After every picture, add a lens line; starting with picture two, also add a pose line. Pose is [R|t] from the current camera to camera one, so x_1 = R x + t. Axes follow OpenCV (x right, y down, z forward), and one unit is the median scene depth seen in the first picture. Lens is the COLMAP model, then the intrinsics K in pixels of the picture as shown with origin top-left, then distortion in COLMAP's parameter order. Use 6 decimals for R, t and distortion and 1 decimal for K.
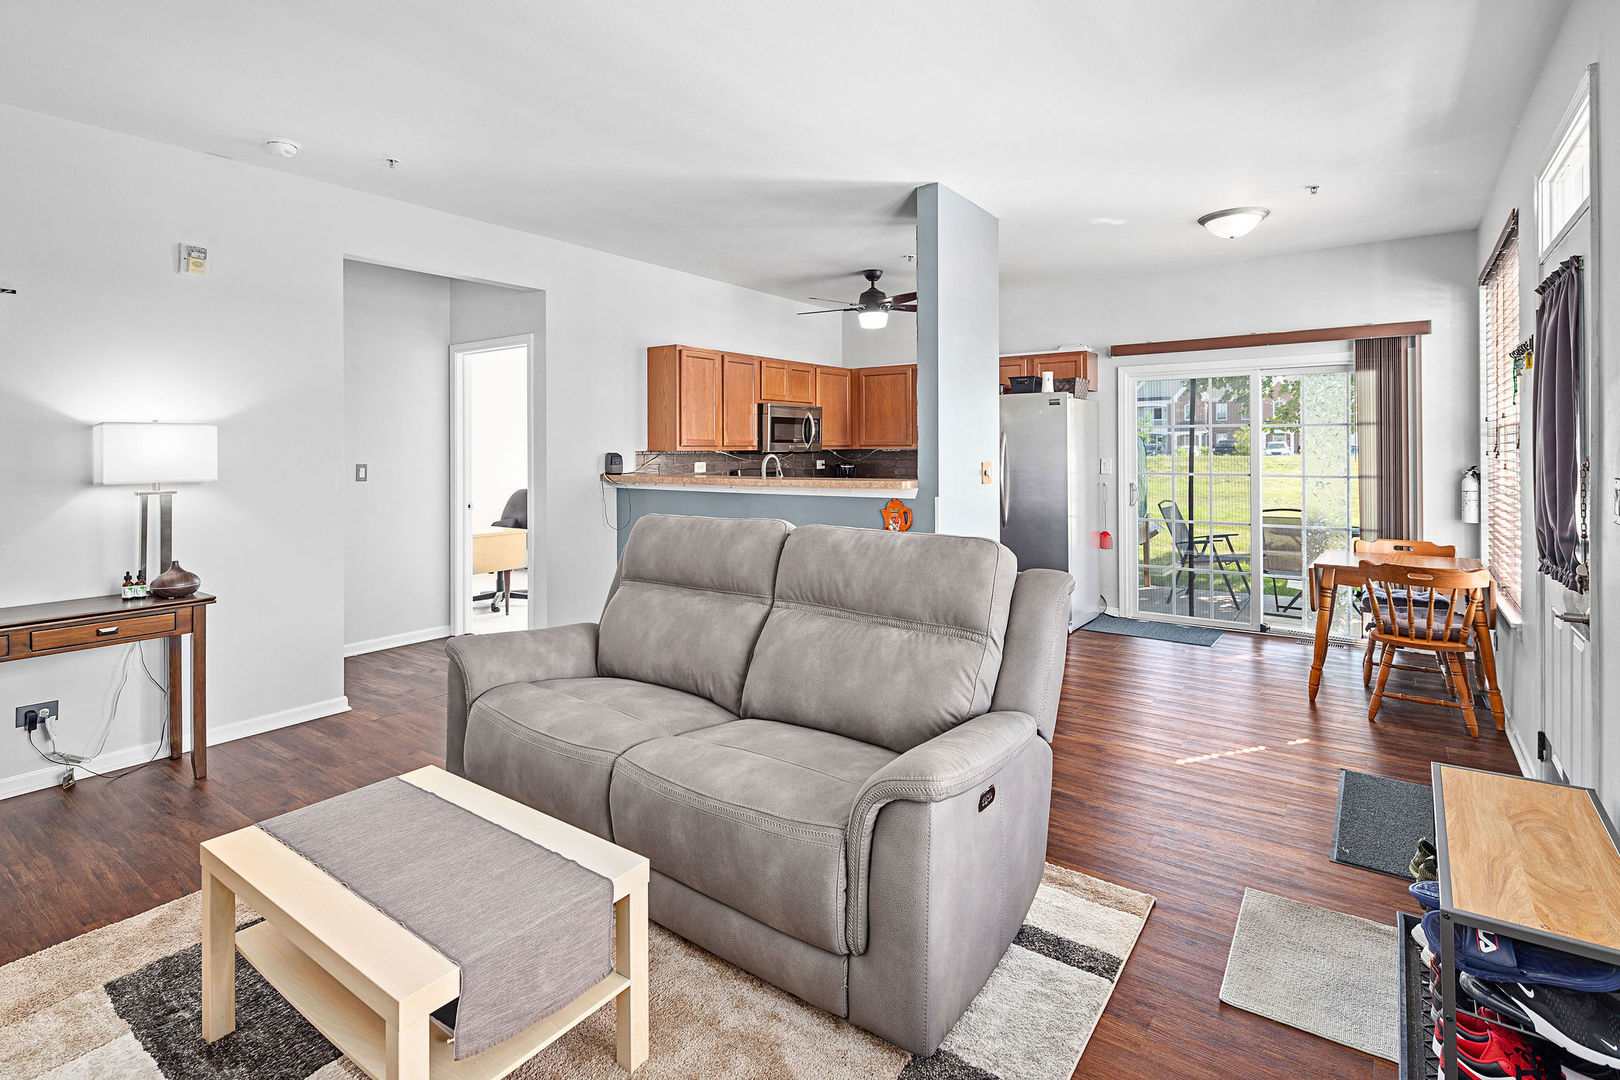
lens RADIAL K [[789.9, 0, 816.4], [0, 789.9, 449.8], [0, 0, 1]] dist [0.003434, 0.000157]
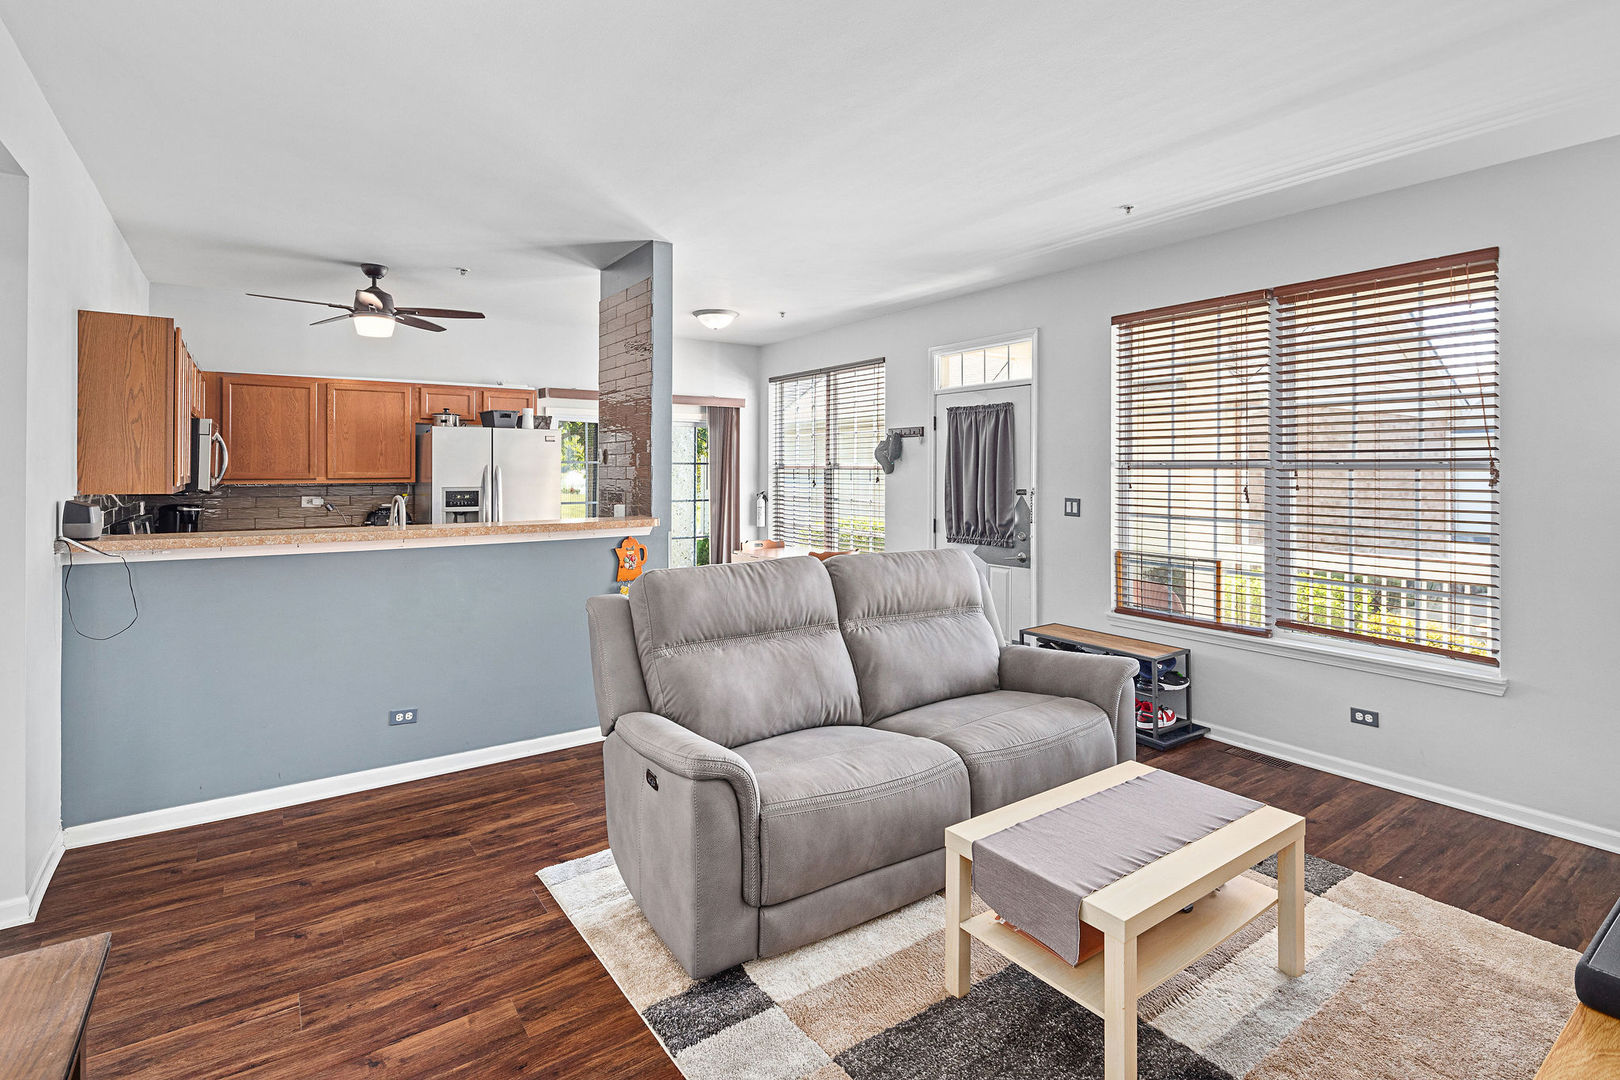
lens RADIAL K [[779.2, 0, 817.2], [0, 779.2, 457.8], [0, 0, 1]] dist [-0.001902, 0.000417]
pose [[0.313110, 0.018718, 0.949532, -0.586081], [-0.001477, 0.999814, -0.019222, -0.016184], [-0.949716, 0.004616, 0.313079, 0.342348]]
